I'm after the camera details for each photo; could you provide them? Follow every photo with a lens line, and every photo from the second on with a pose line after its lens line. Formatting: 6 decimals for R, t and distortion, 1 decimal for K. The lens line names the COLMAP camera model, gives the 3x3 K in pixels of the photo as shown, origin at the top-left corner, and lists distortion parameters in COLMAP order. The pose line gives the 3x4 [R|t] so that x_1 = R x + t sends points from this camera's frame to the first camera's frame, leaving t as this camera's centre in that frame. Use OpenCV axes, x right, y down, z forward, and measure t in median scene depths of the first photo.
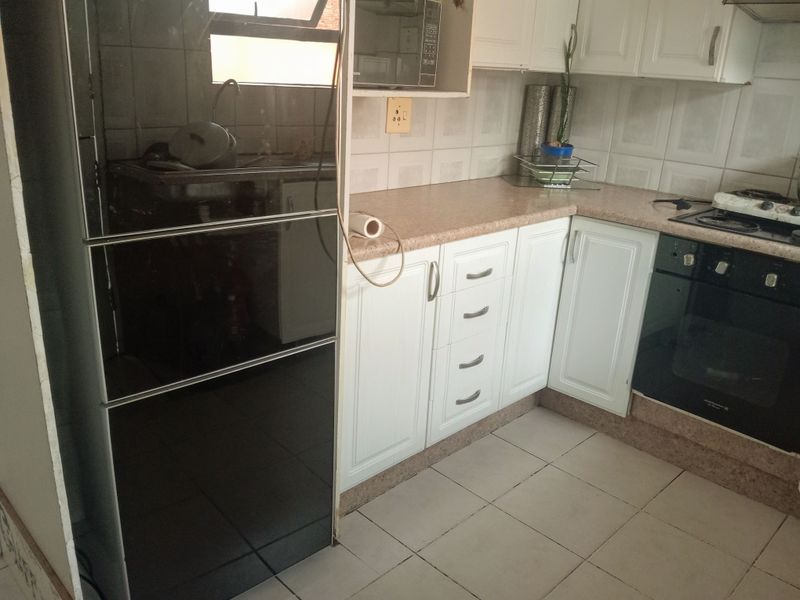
lens RADIAL K [[647.5, 0, 397.0], [0, 647.5, 298.6], [0, 0, 1]] dist [0.099405, -0.226967]
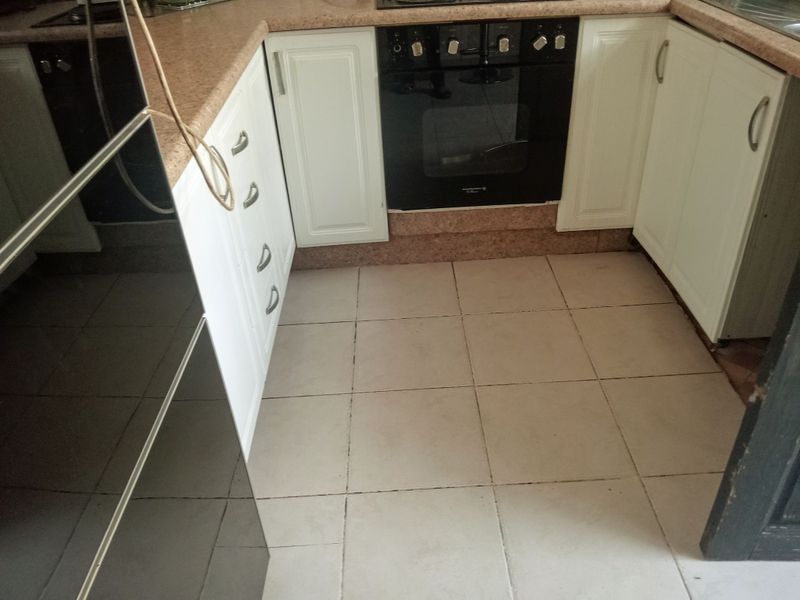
lens RADIAL K [[646.4, 0, 400.0], [0, 646.4, 302.9], [0, 0, 1]] dist [0.045079, -0.091297]
pose [[0.676843, -0.481996, 0.556384, -0.215376], [0.319496, 0.873274, 0.367851, -0.082544], [-0.663178, -0.071216, 0.745066, 0.293926]]
